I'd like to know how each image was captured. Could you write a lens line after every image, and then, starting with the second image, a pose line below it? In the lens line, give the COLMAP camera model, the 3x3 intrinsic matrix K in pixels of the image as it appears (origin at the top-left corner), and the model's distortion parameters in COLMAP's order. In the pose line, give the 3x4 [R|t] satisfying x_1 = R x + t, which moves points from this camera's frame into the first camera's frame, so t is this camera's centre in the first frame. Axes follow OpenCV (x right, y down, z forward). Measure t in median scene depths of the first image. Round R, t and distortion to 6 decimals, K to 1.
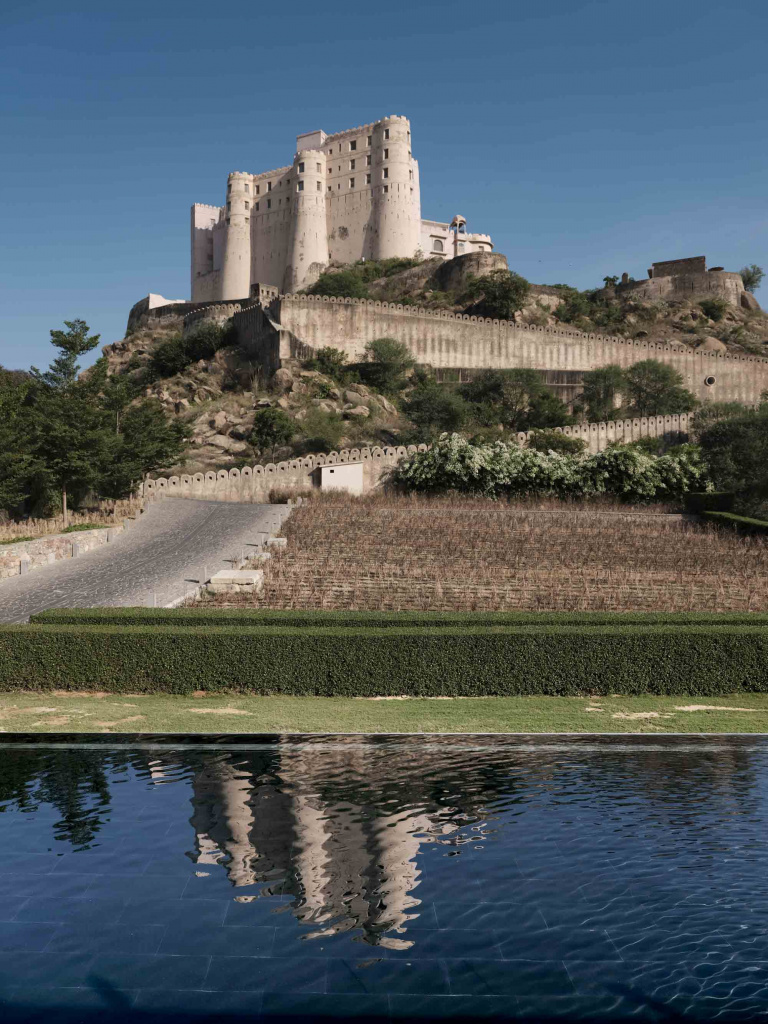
lens RADIAL K [[1673.6, 0, 387.7], [0, 1673.6, 515.2], [0, 0, 1]] dist [-0.027083, 0.000000]
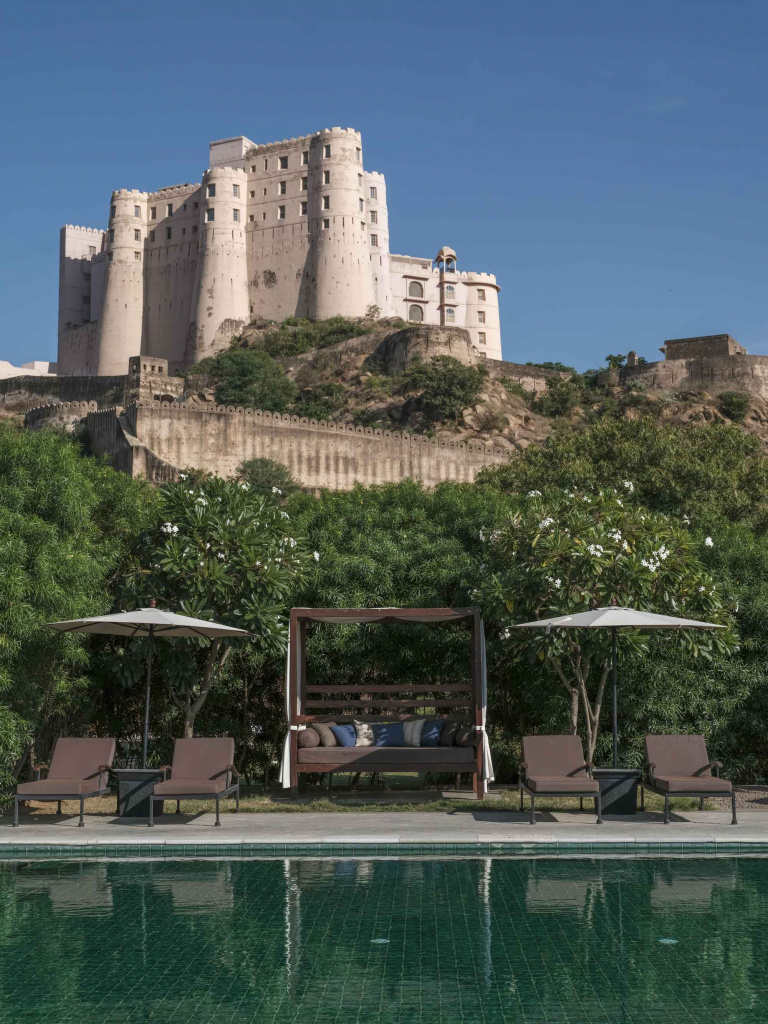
lens RADIAL K [[1673.6, 0, 379.6], [0, 1673.6, 505.6], [0, 0, 1]] dist [-0.027083, 0.000000]
pose [[0.993392, 0.015028, 0.113785, -0.056758], [-0.003404, 0.994812, -0.101674, 0.001730], [-0.114722, 0.100615, 0.988289, 0.274272]]
